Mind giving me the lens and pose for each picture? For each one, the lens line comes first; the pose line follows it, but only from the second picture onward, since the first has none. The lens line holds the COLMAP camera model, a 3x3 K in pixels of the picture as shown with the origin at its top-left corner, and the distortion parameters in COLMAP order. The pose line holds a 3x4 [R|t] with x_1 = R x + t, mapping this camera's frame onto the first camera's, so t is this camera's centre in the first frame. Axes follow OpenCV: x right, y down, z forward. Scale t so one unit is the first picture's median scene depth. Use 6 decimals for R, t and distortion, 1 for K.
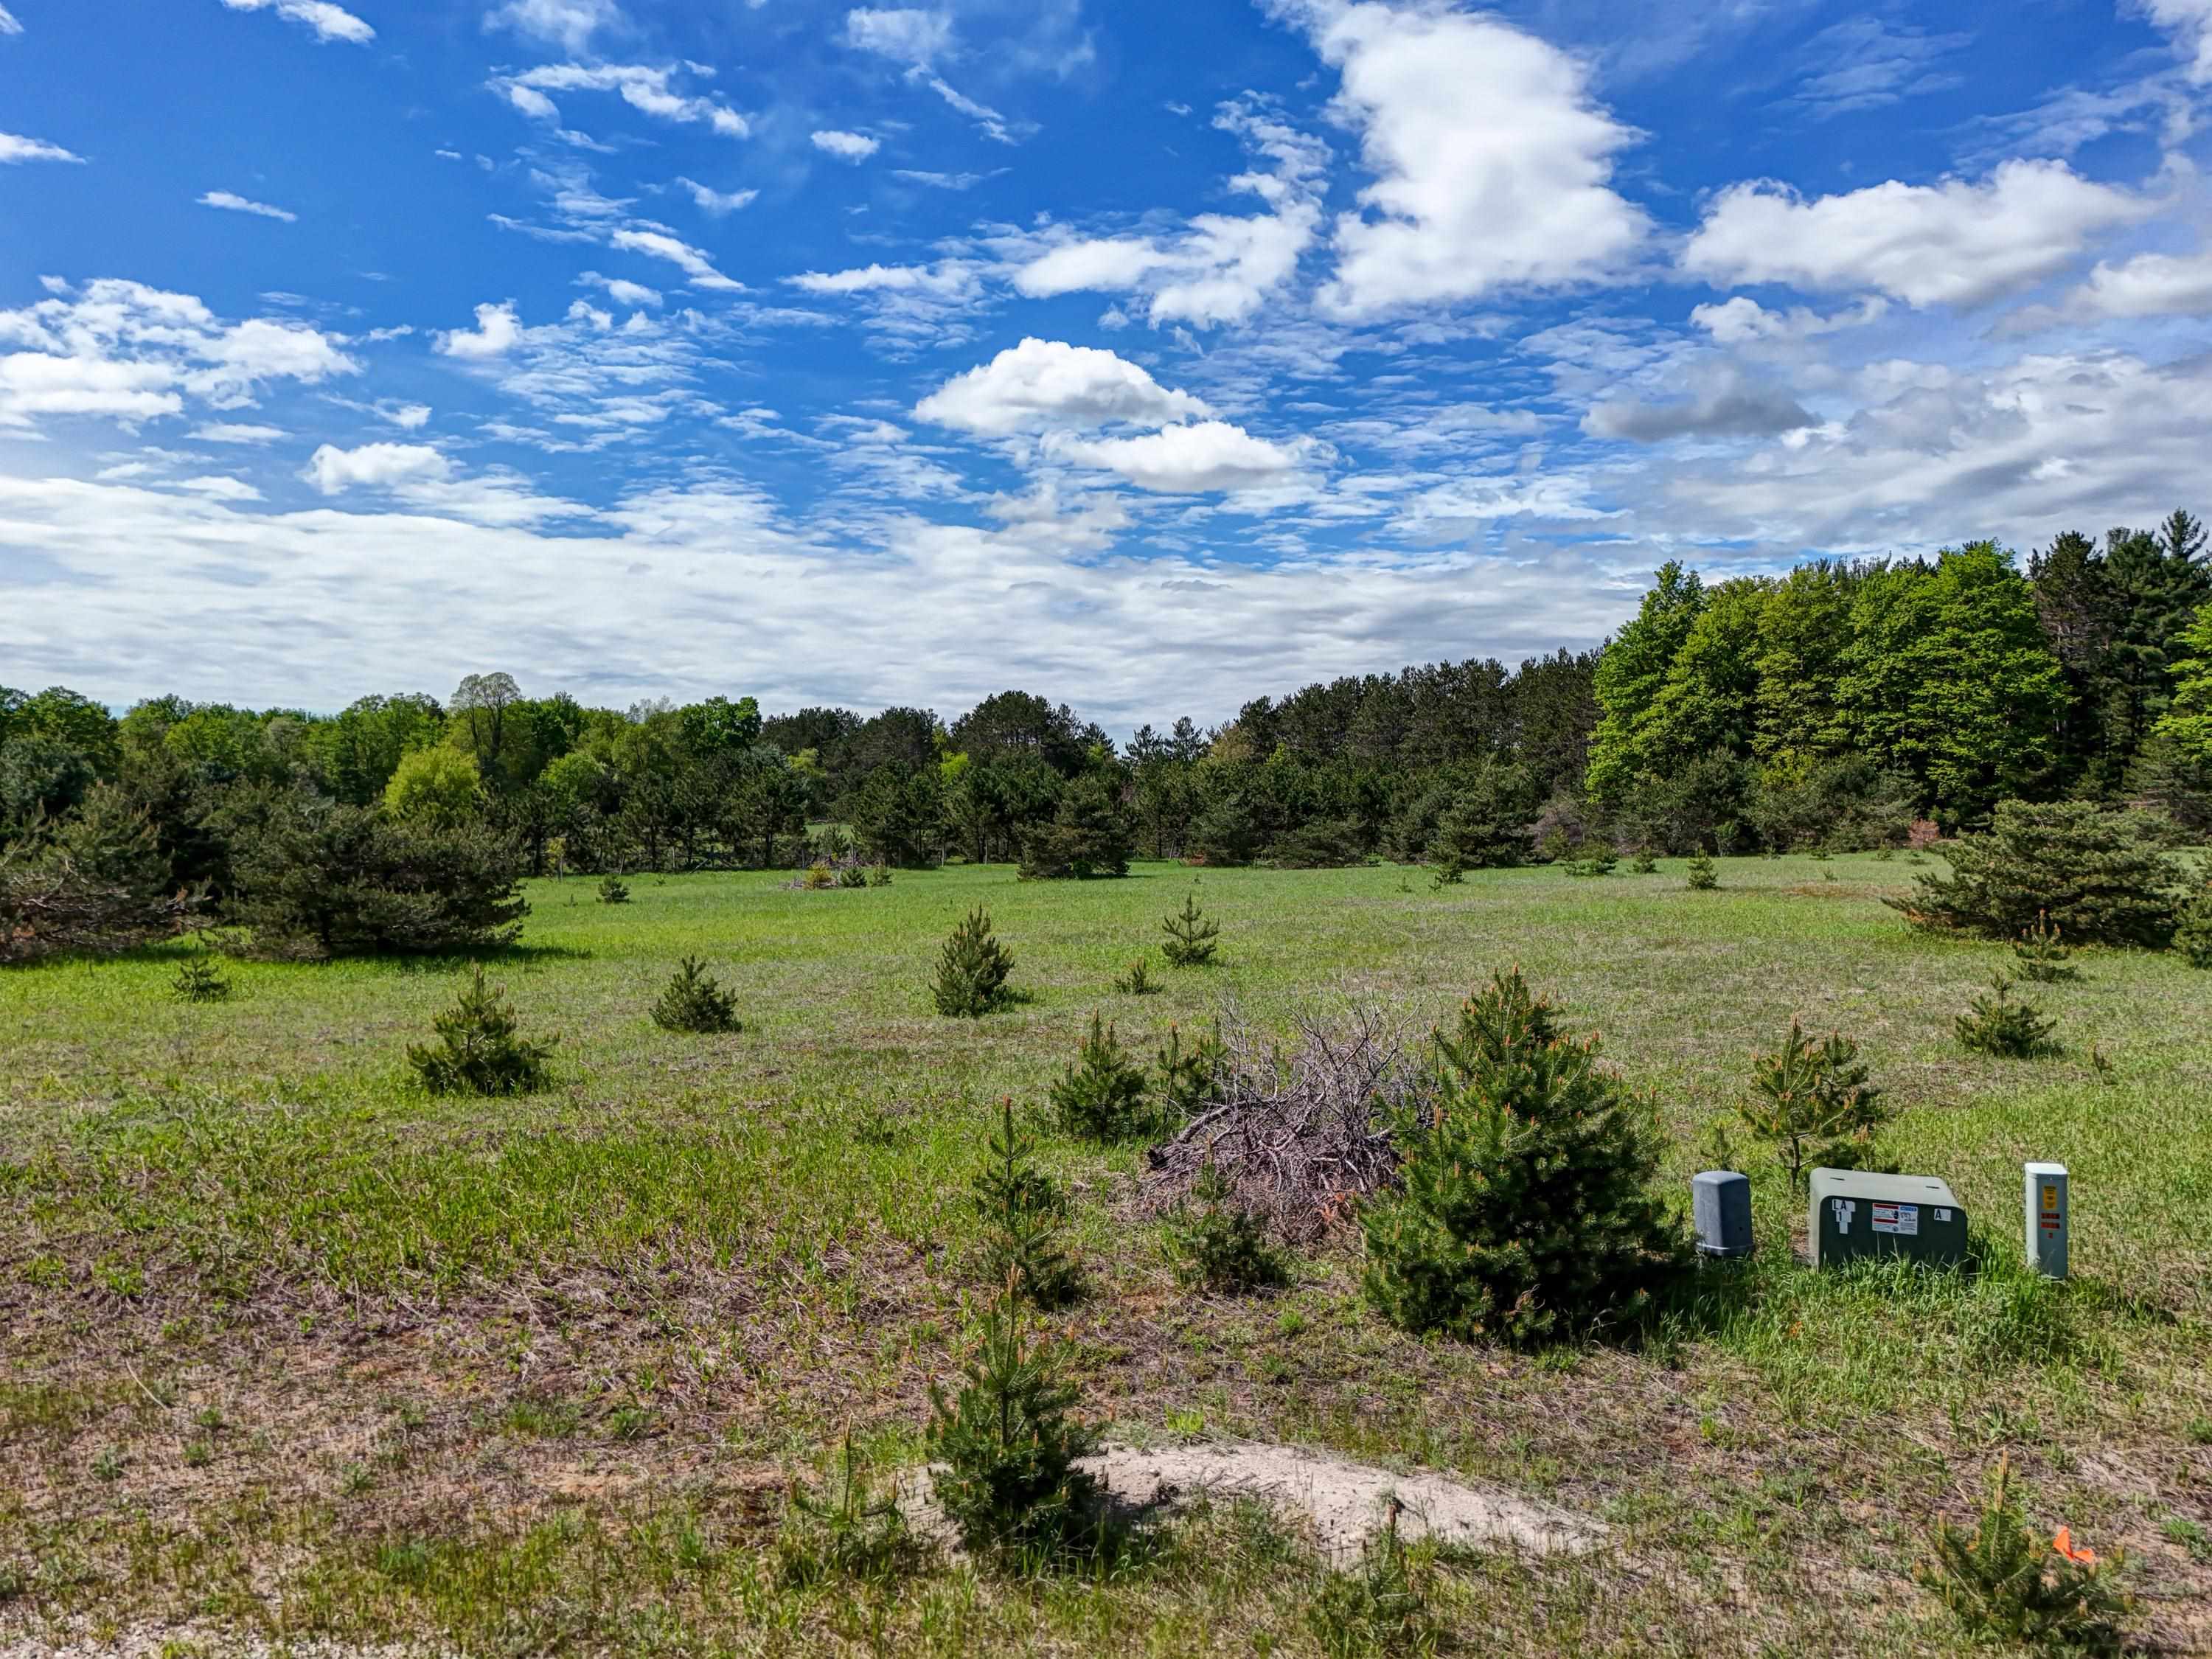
lens RADIAL K [[1630.3, 0, 1116.4], [0, 1630.3, 800.1], [0, 0, 1]] dist [0.068402, -0.059318]
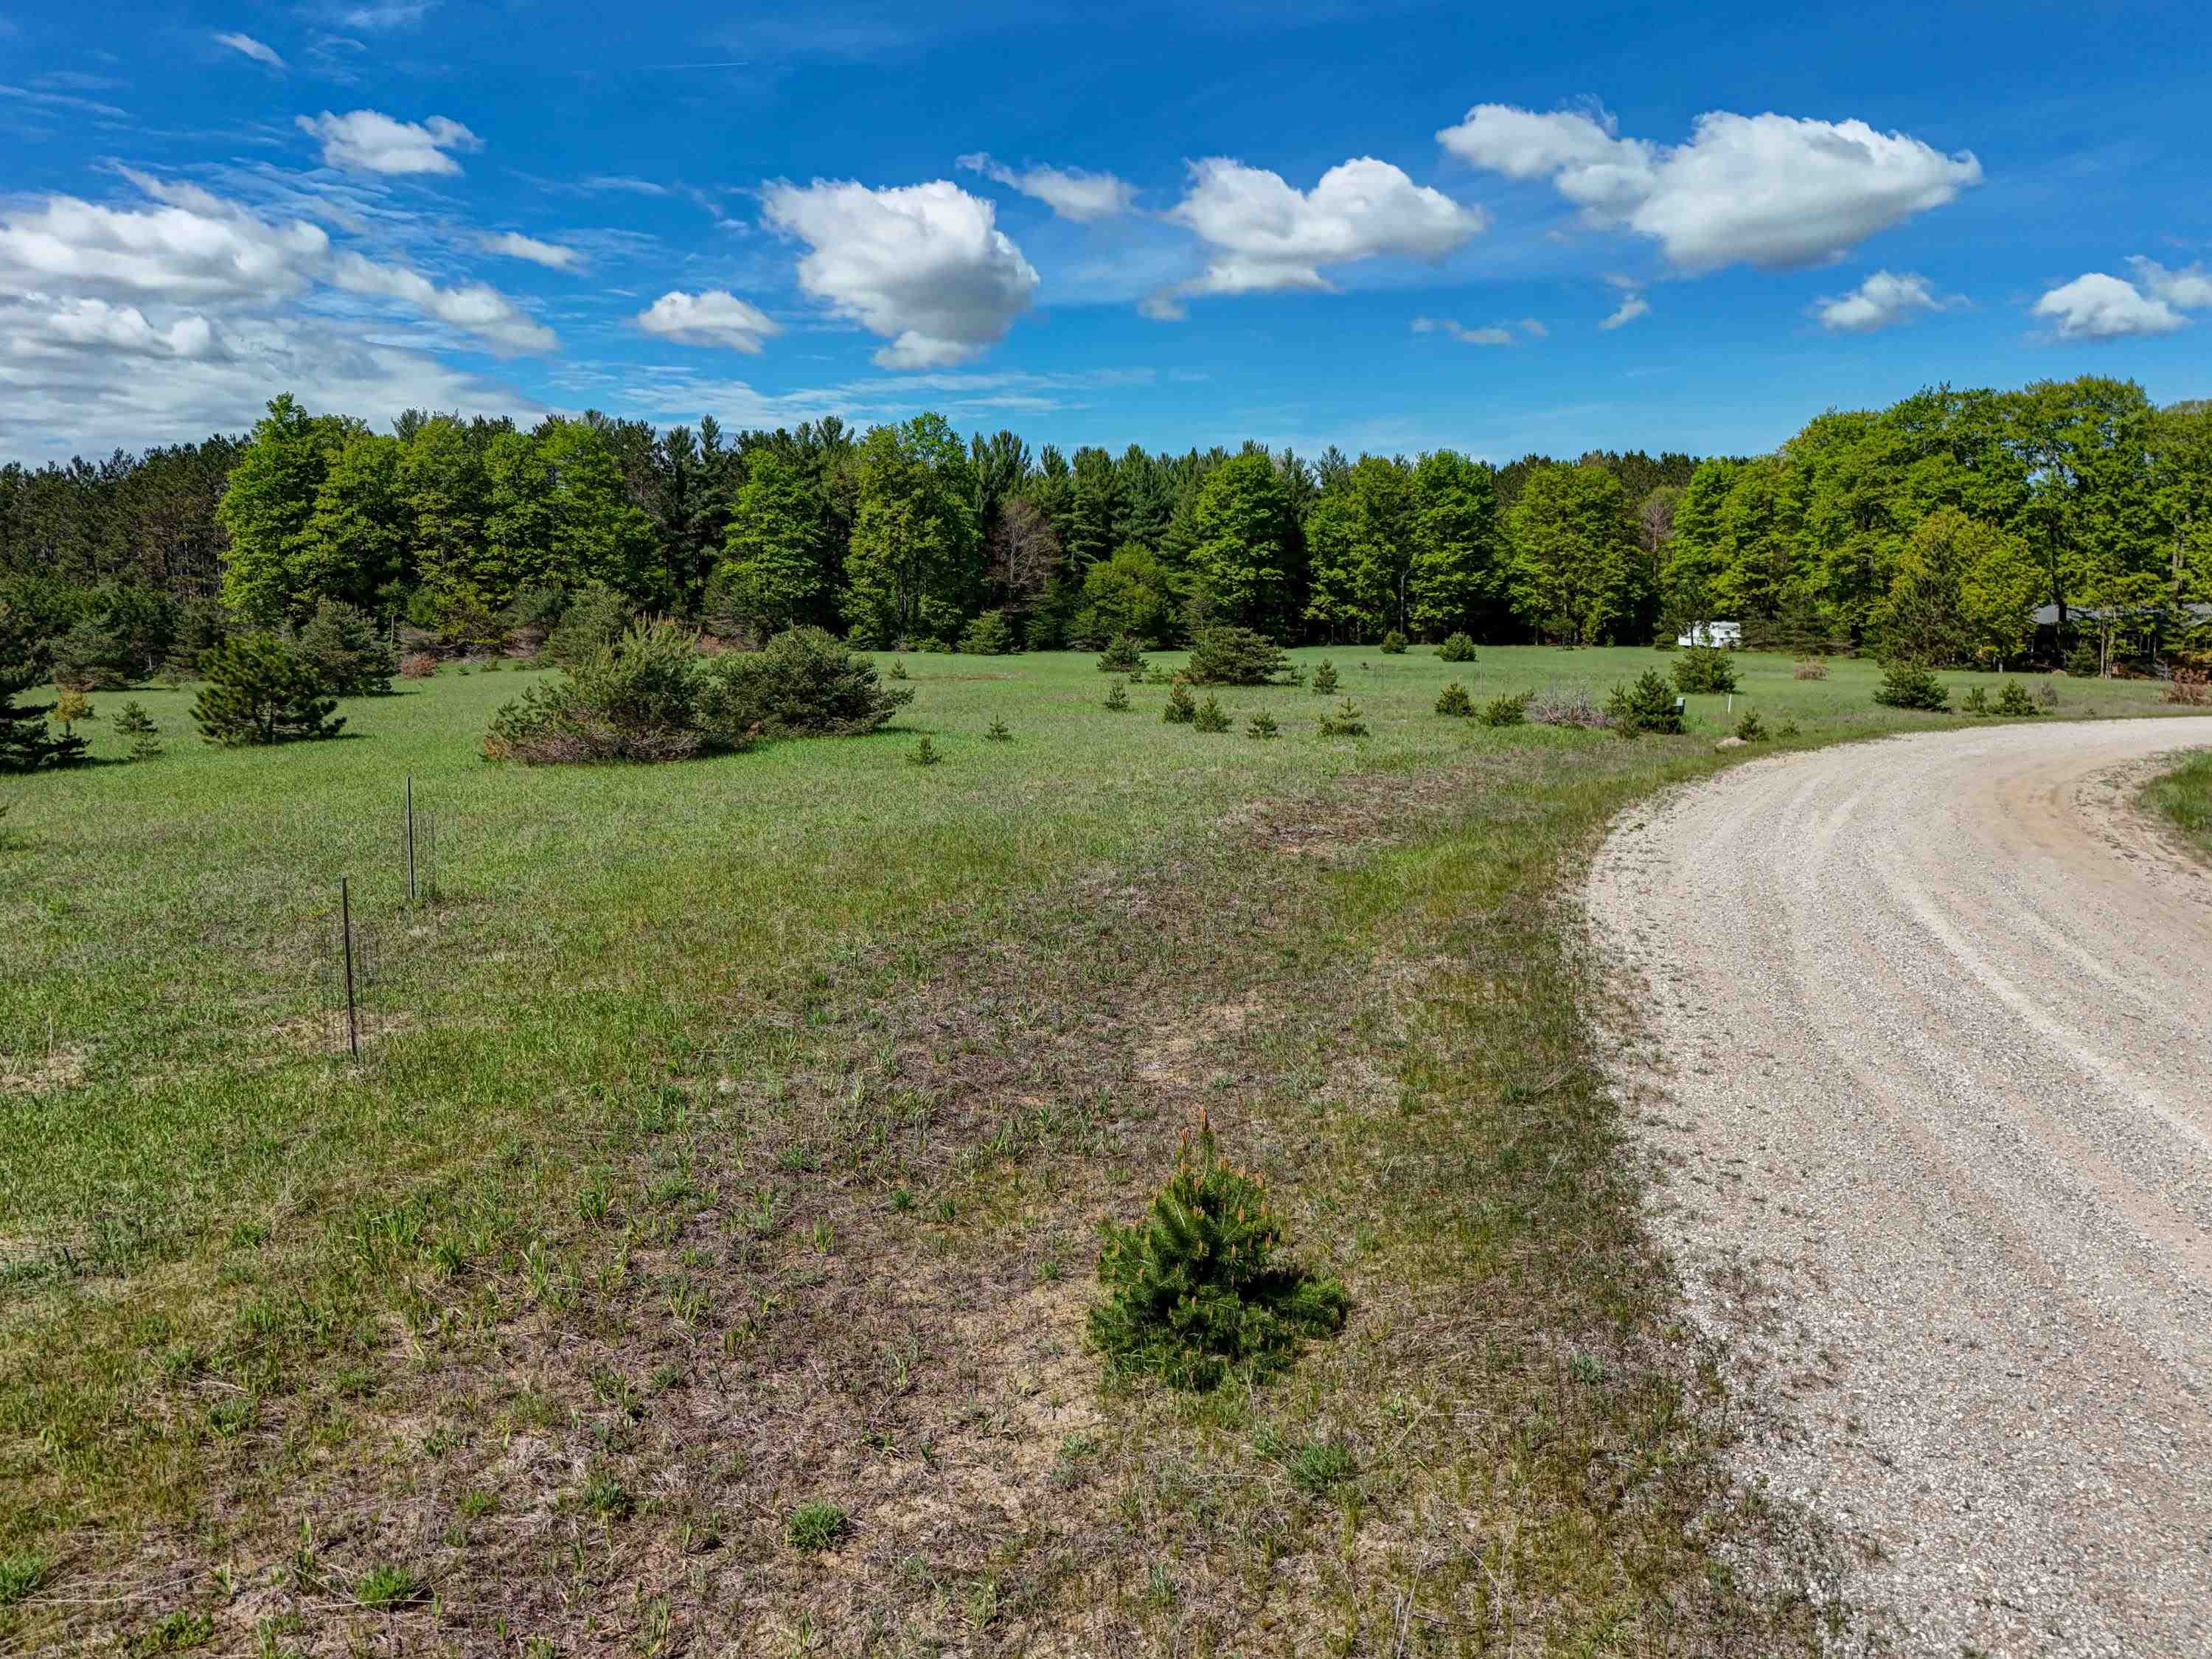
lens RADIAL K [[1630.3, 0, 1102.8], [0, 1630.3, 833.4], [0, 0, 1]] dist [0.068402, -0.059318]
pose [[0.485719, -0.117601, 0.866168, -0.391772], [0.000181, 0.990922, 0.134438, -0.006594], [-0.874115, -0.065142, 0.481331, 0.002049]]
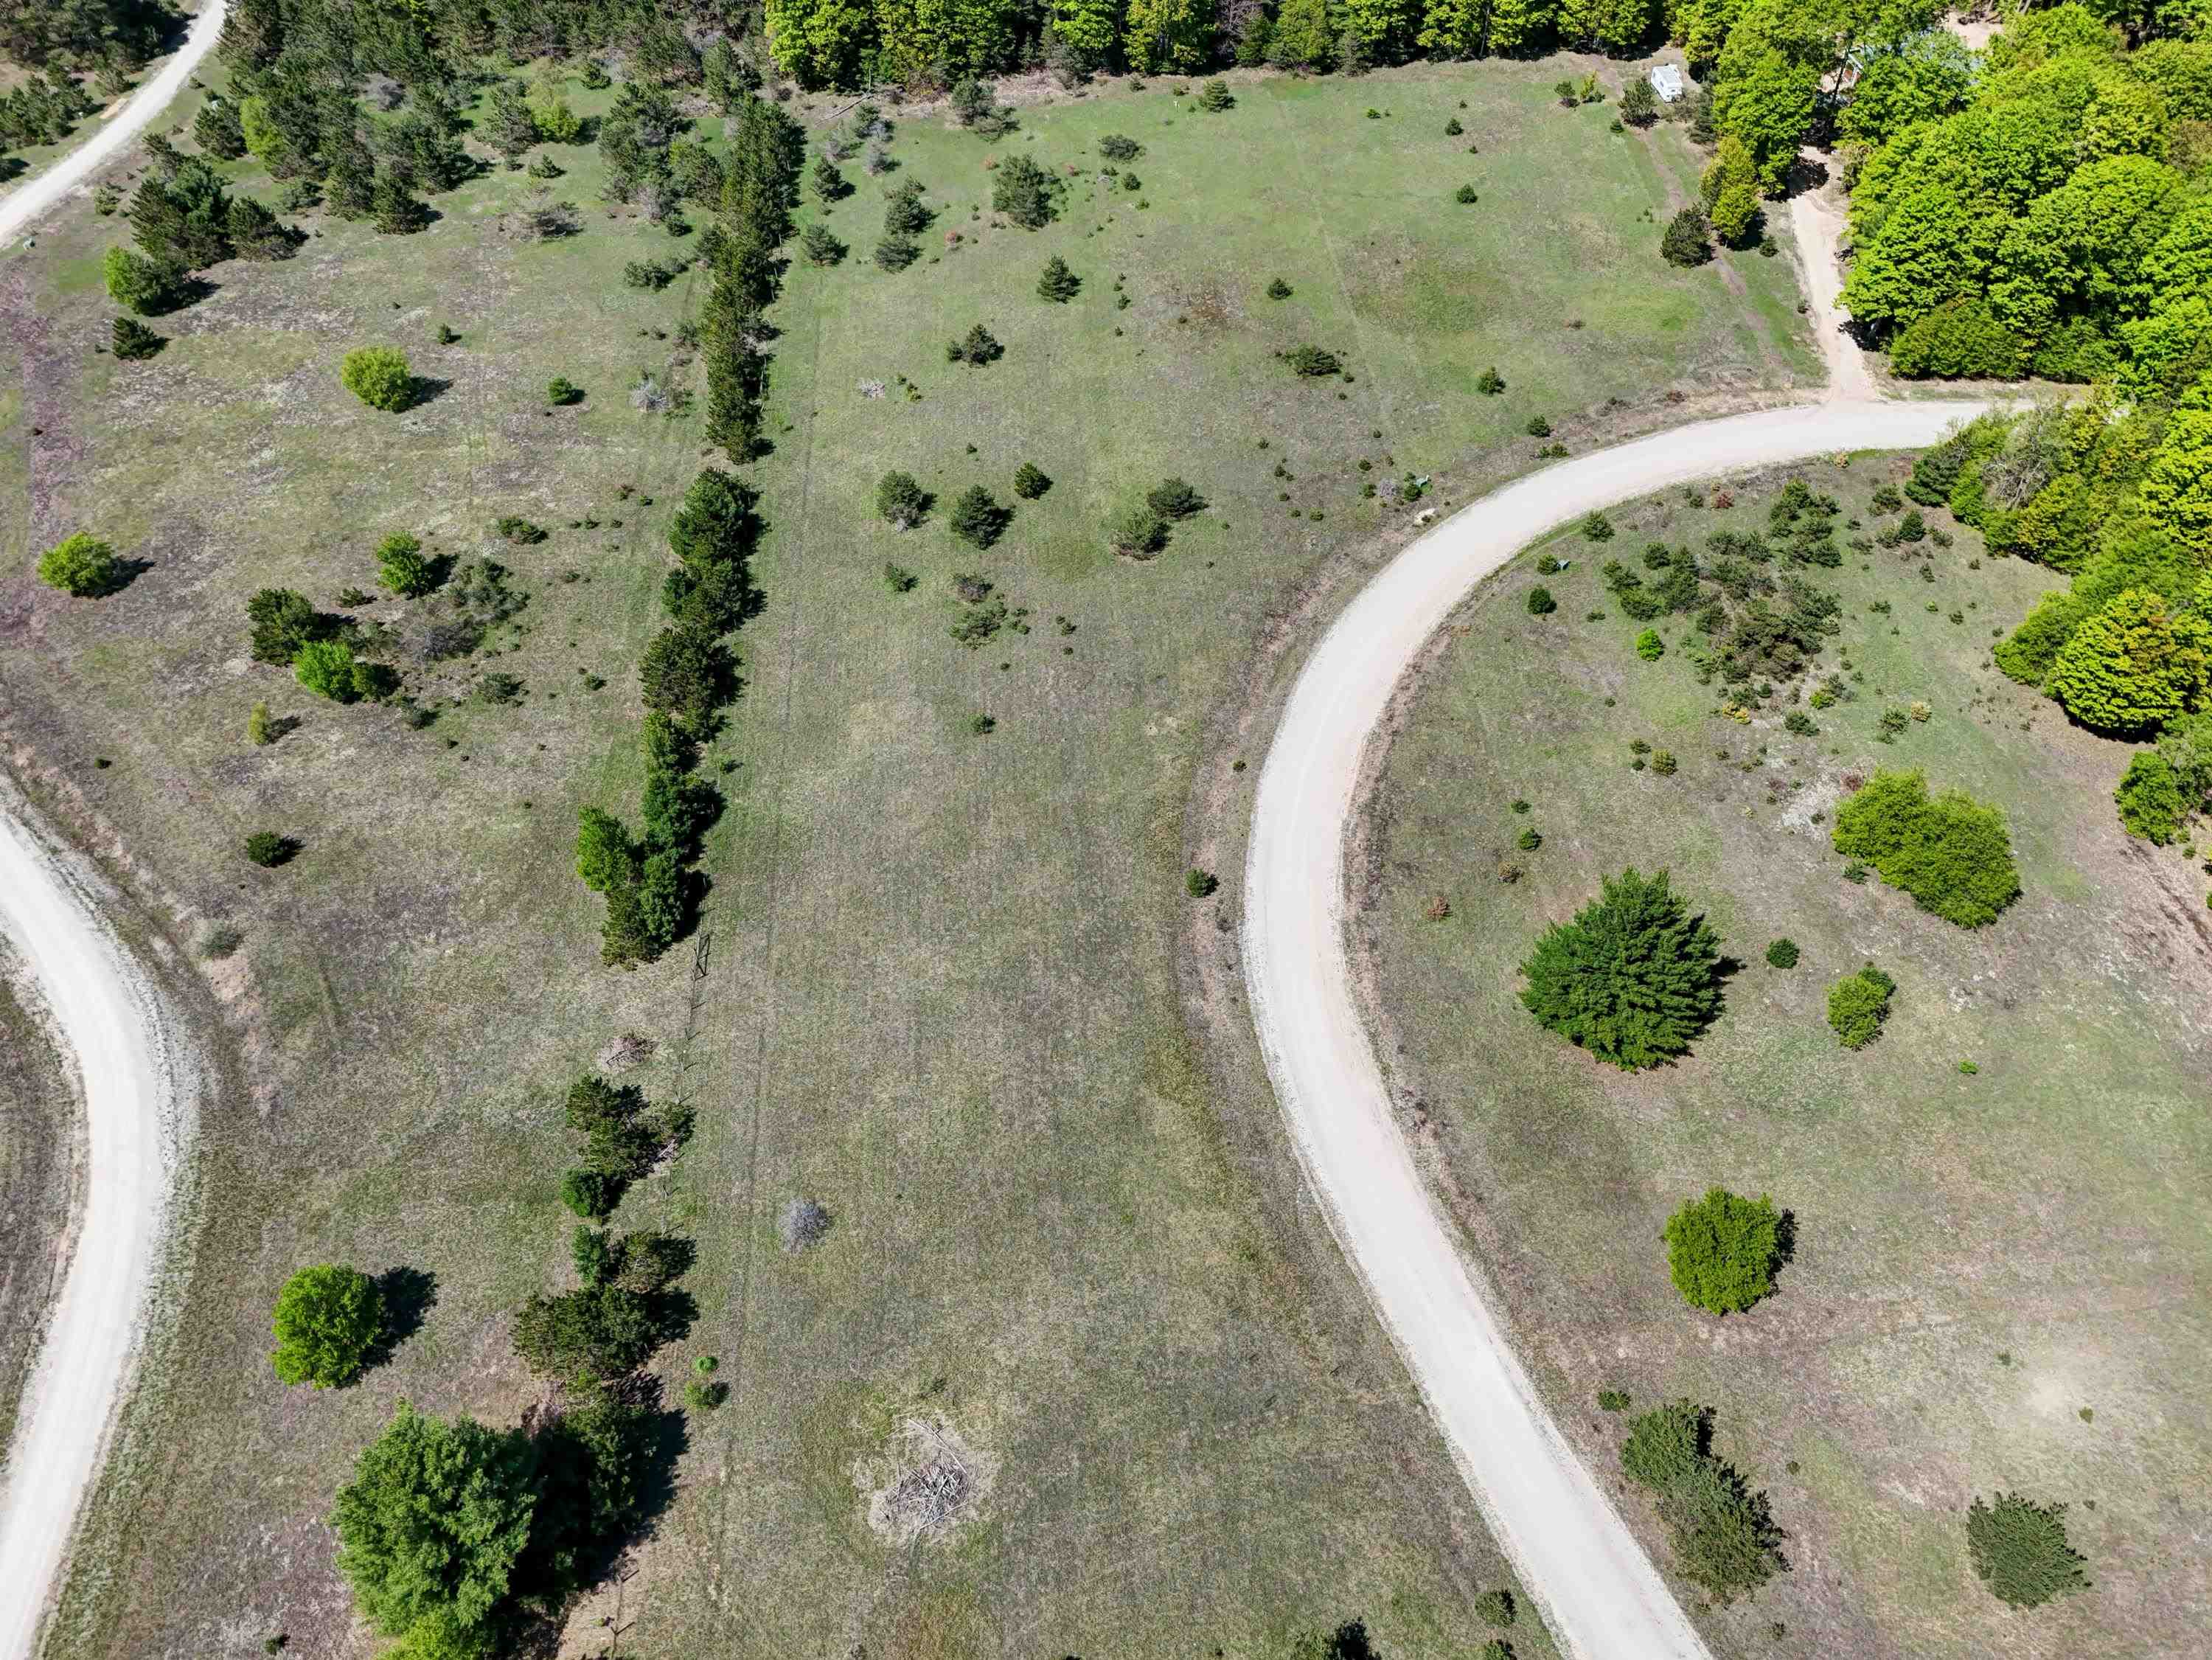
lens RADIAL K [[1630.4, 0, 1106.7], [0, 1630.4, 820.0], [0, 0, 1]] dist [0.068402, -0.059318]
pose [[0.574051, -0.608411, 0.547998, -1.062754], [0.010342, 0.674587, 0.738123, -0.825080], [-0.818754, -0.418052, 0.393539, -0.374306]]
